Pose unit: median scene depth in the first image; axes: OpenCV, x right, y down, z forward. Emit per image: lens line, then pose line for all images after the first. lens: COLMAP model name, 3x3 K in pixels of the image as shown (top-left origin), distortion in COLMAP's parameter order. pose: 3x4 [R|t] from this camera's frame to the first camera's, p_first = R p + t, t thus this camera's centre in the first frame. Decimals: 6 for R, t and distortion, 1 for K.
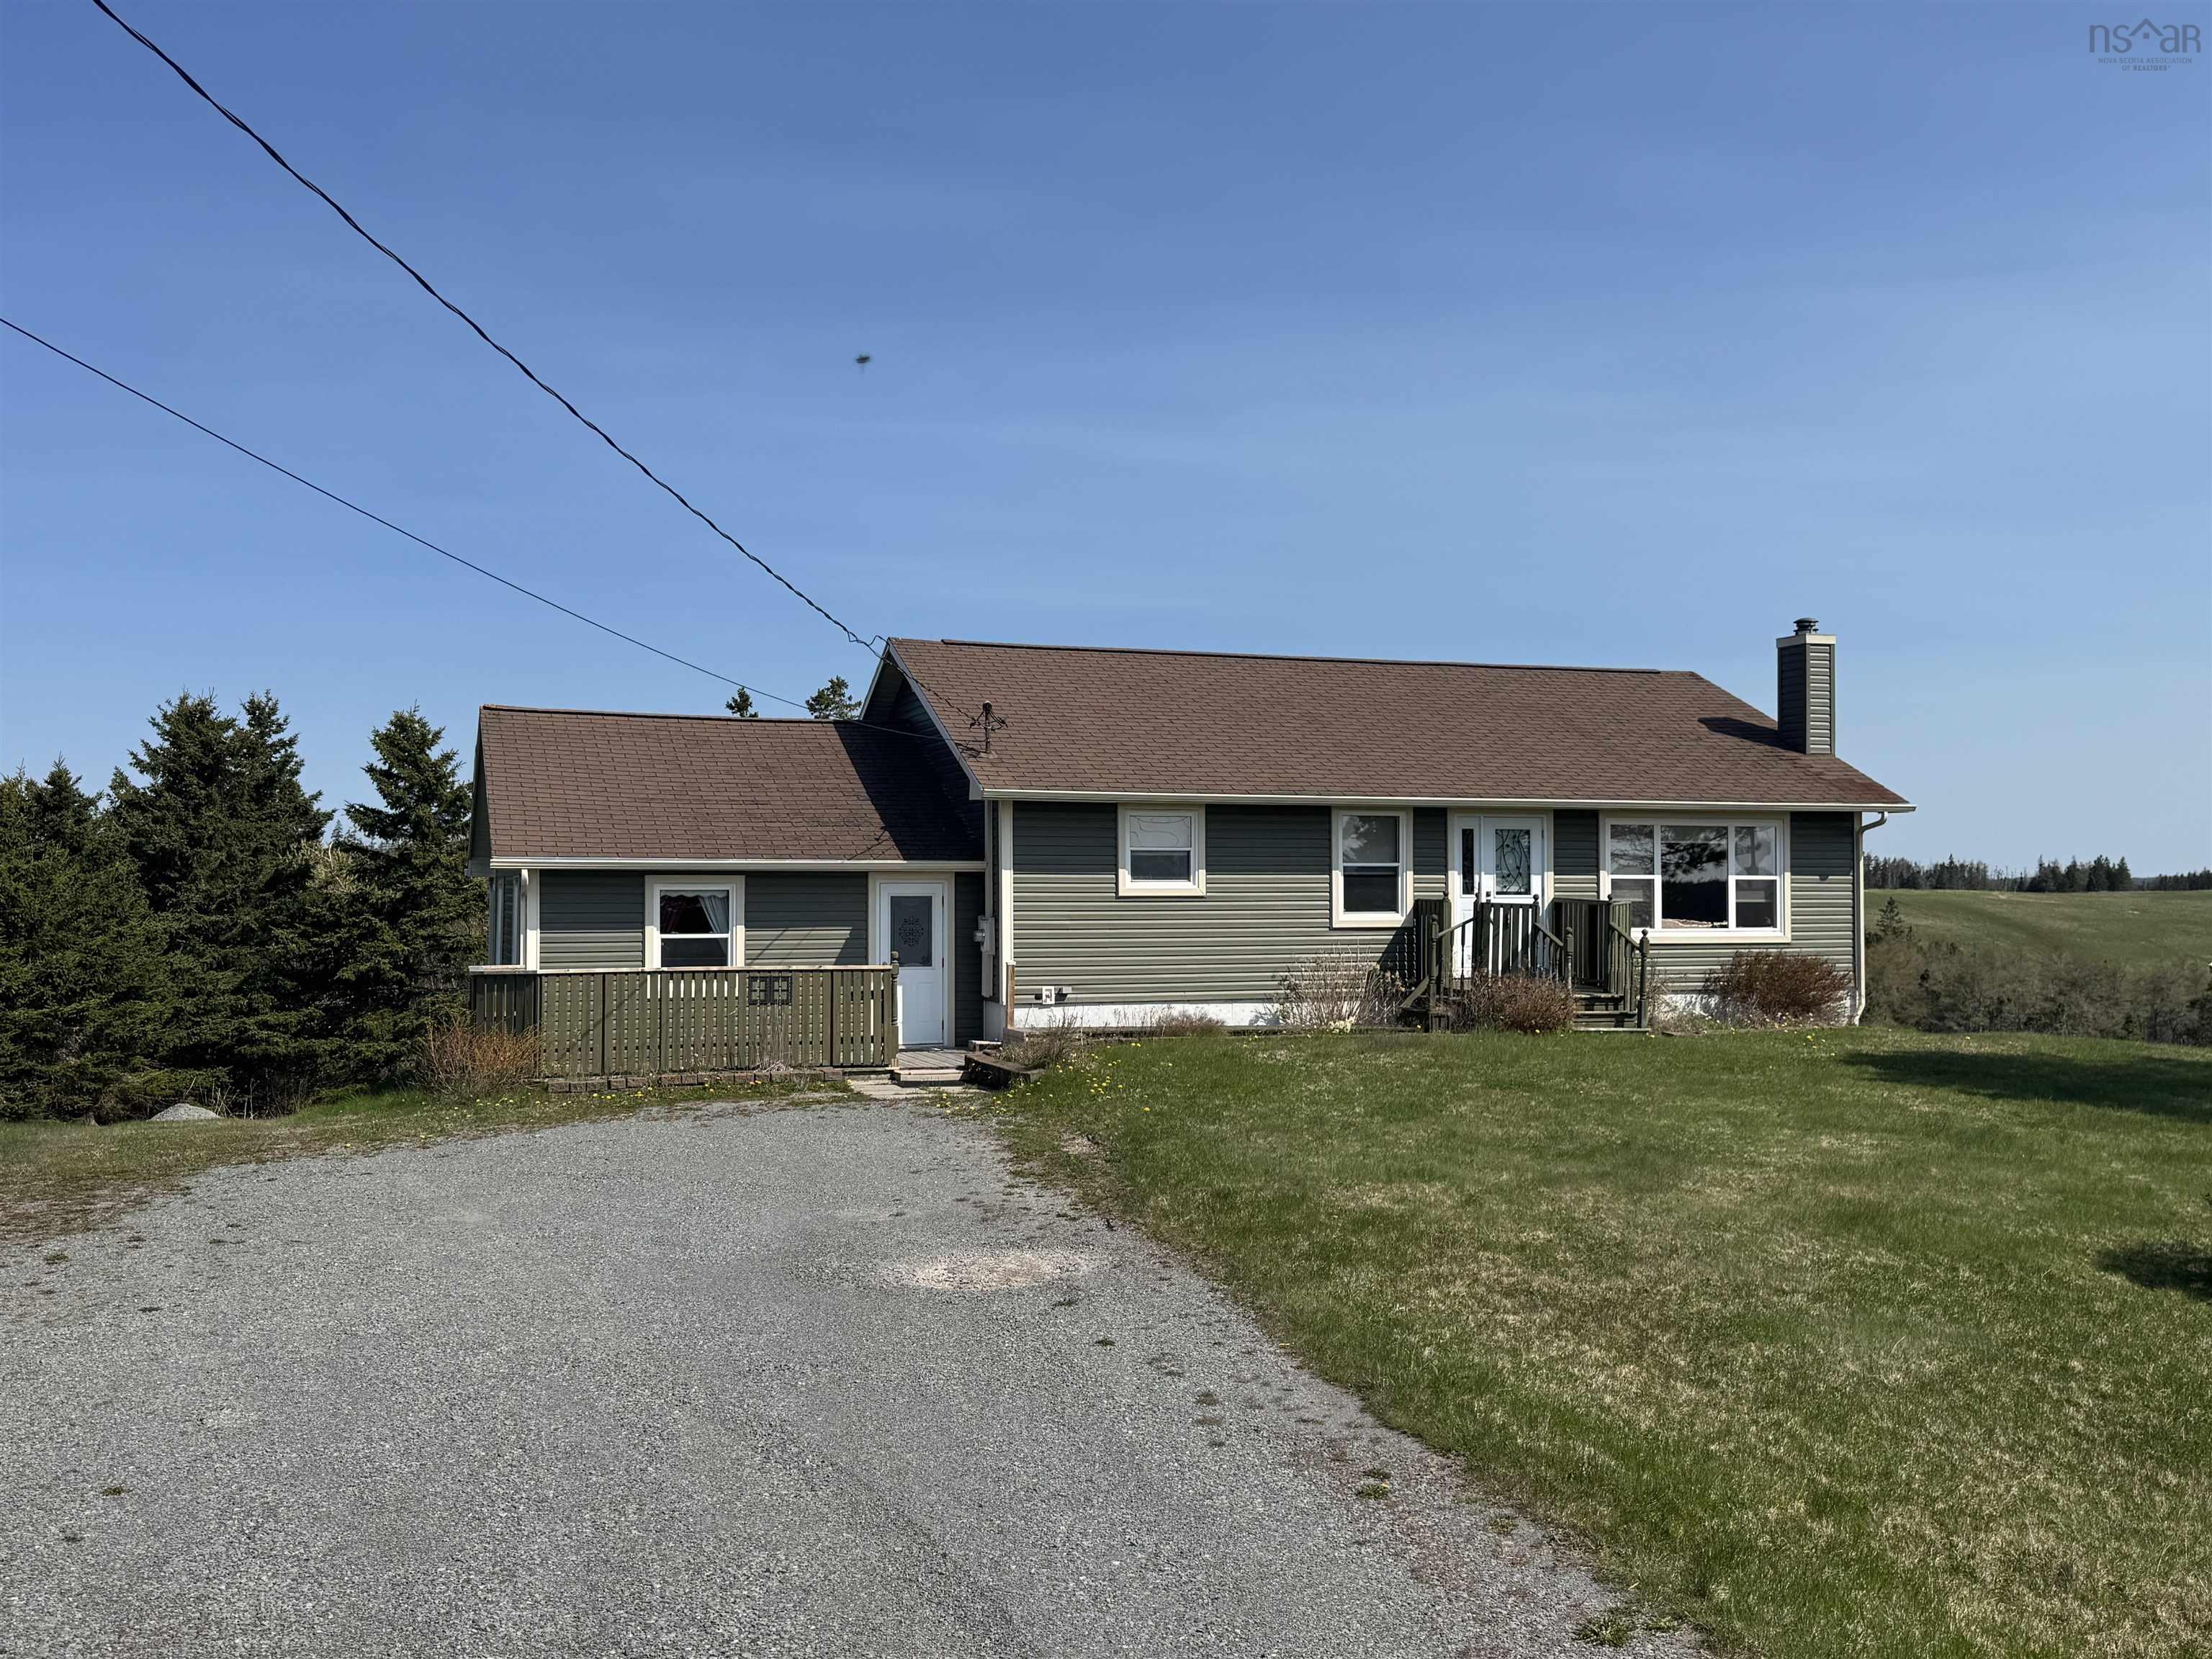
lens RADIAL K [[1918.9, 0, 1107.6], [0, 1918.9, 826.9], [0, 0, 1]] dist [0.078126, 0.003370]
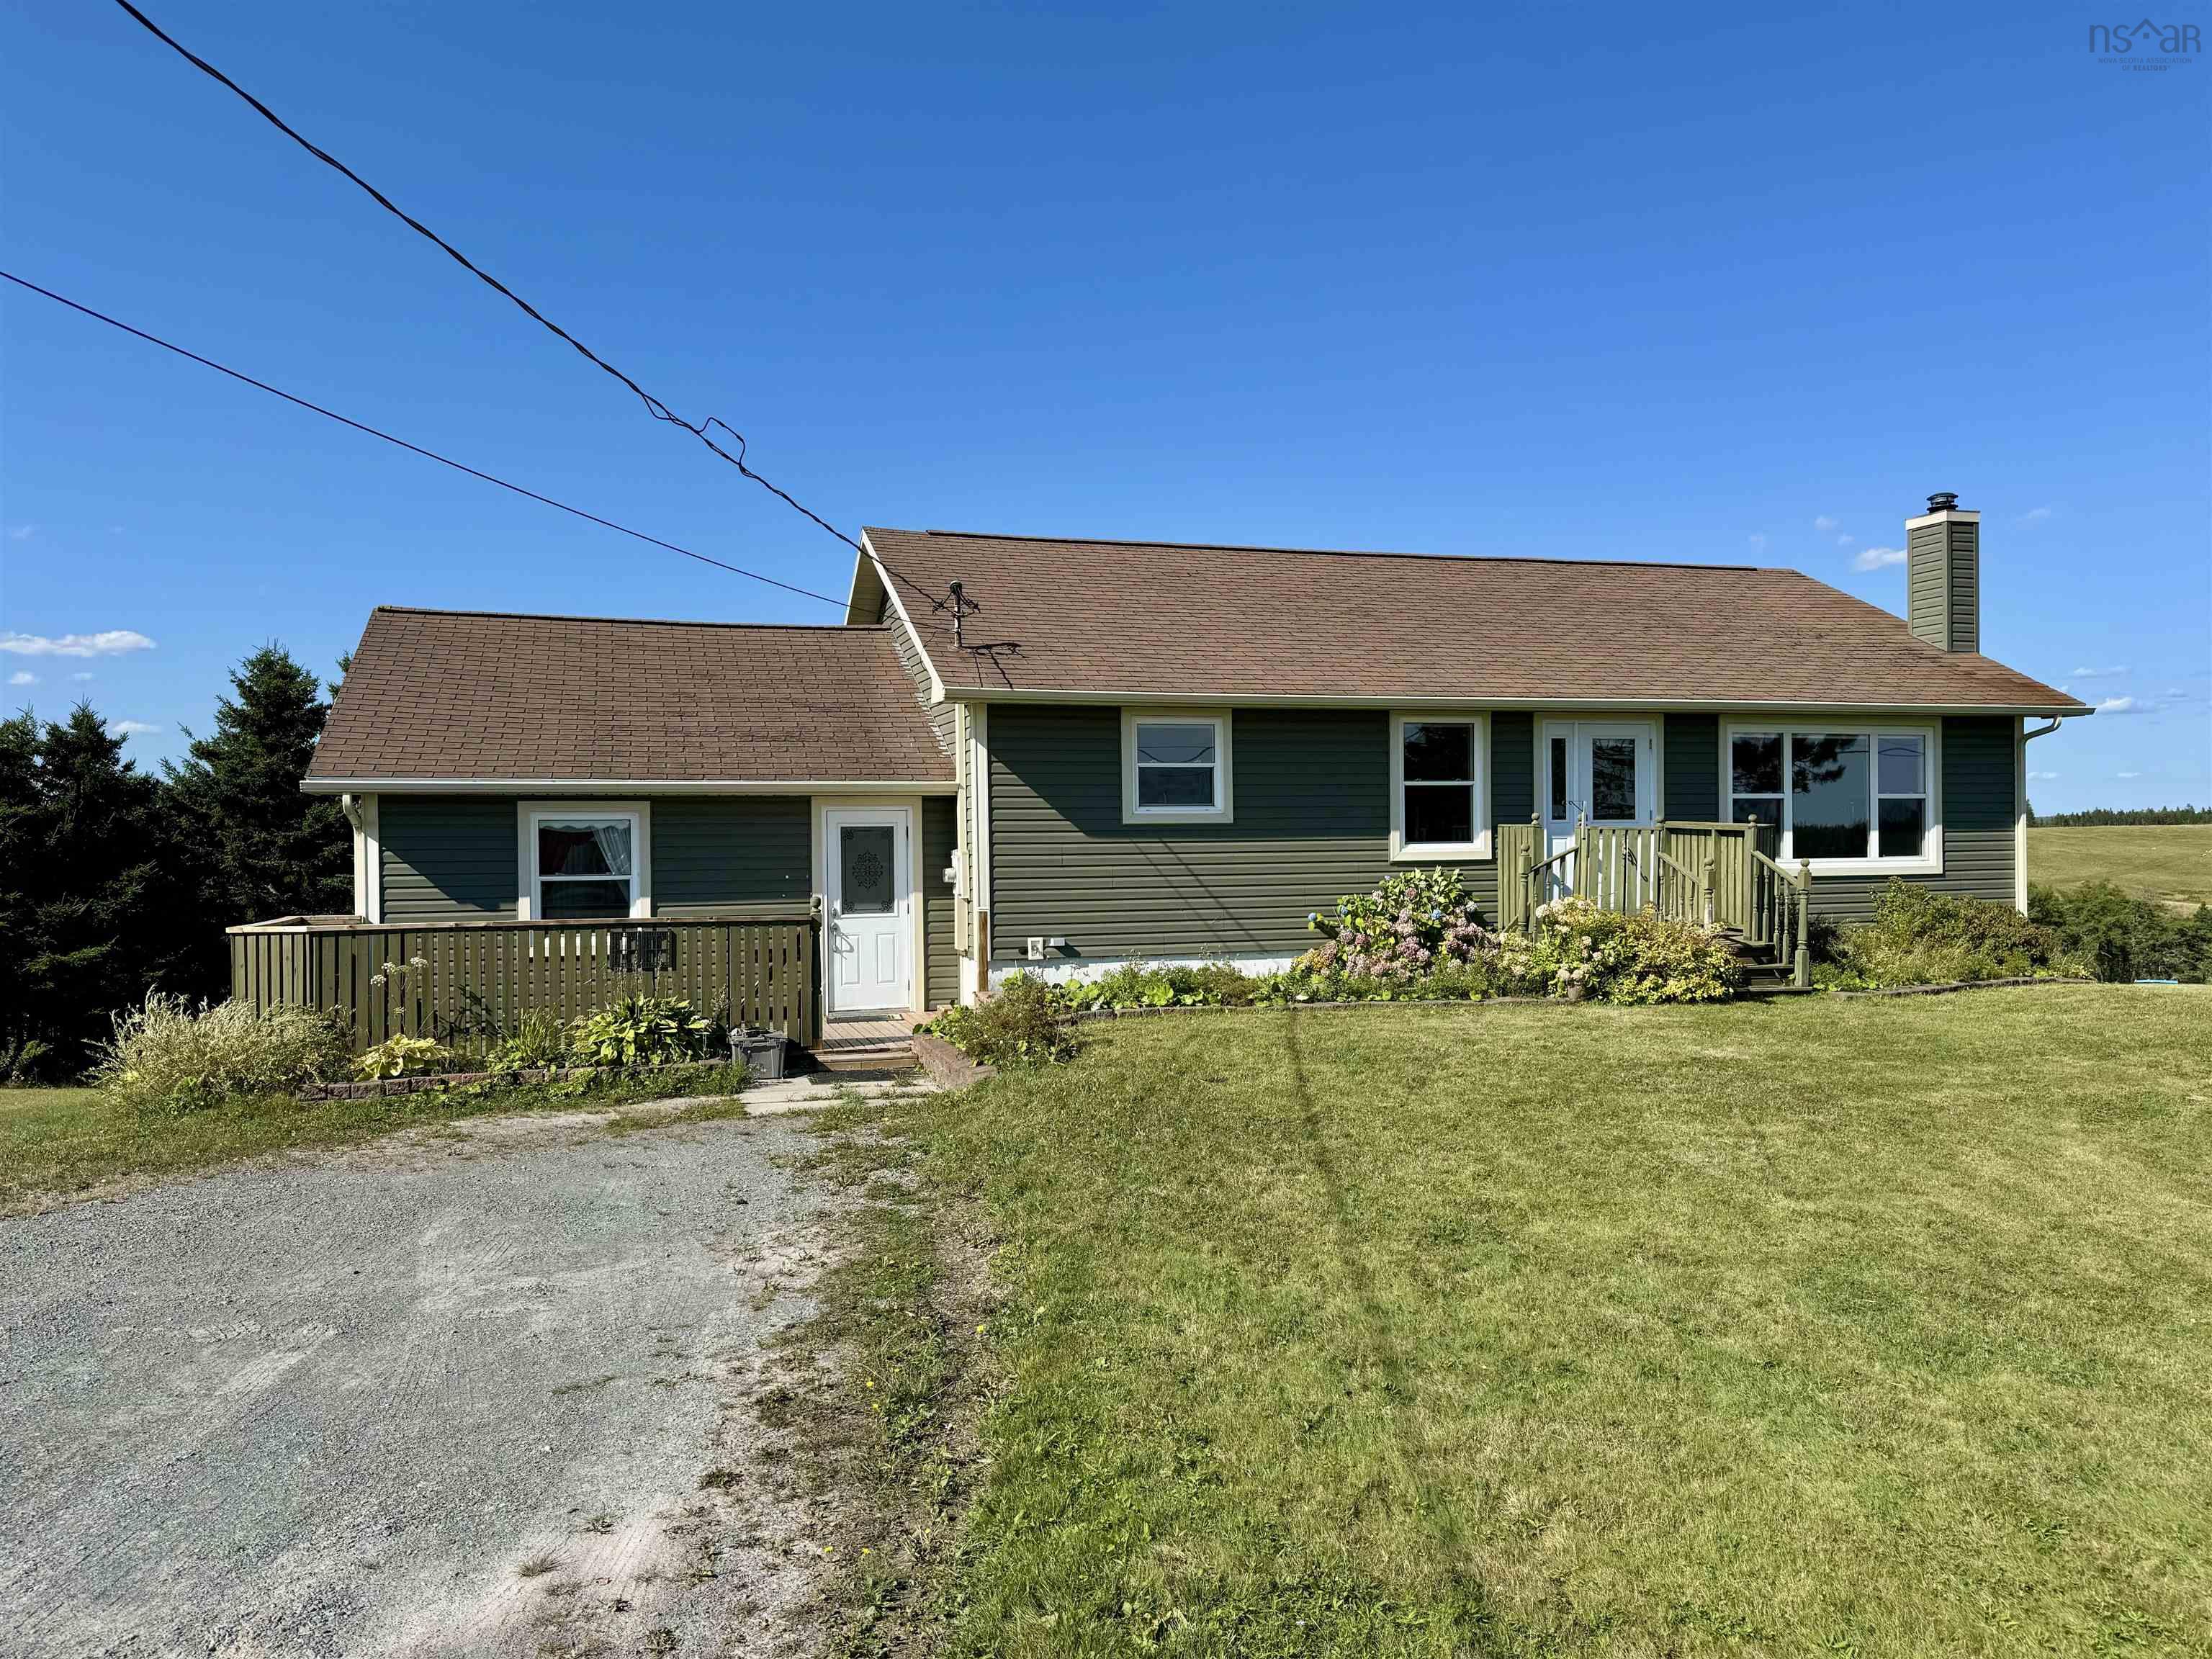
lens RADIAL K [[1533.7, 0, 1113.4], [0, 1533.7, 841.0], [0, 0, 1]] dist [0.003104, -0.001689]
pose [[0.998945, -0.009211, -0.044979, 0.029680], [0.010780, 0.999337, 0.034762, 0.020760], [0.044629, -0.035210, 0.998383, 0.362607]]
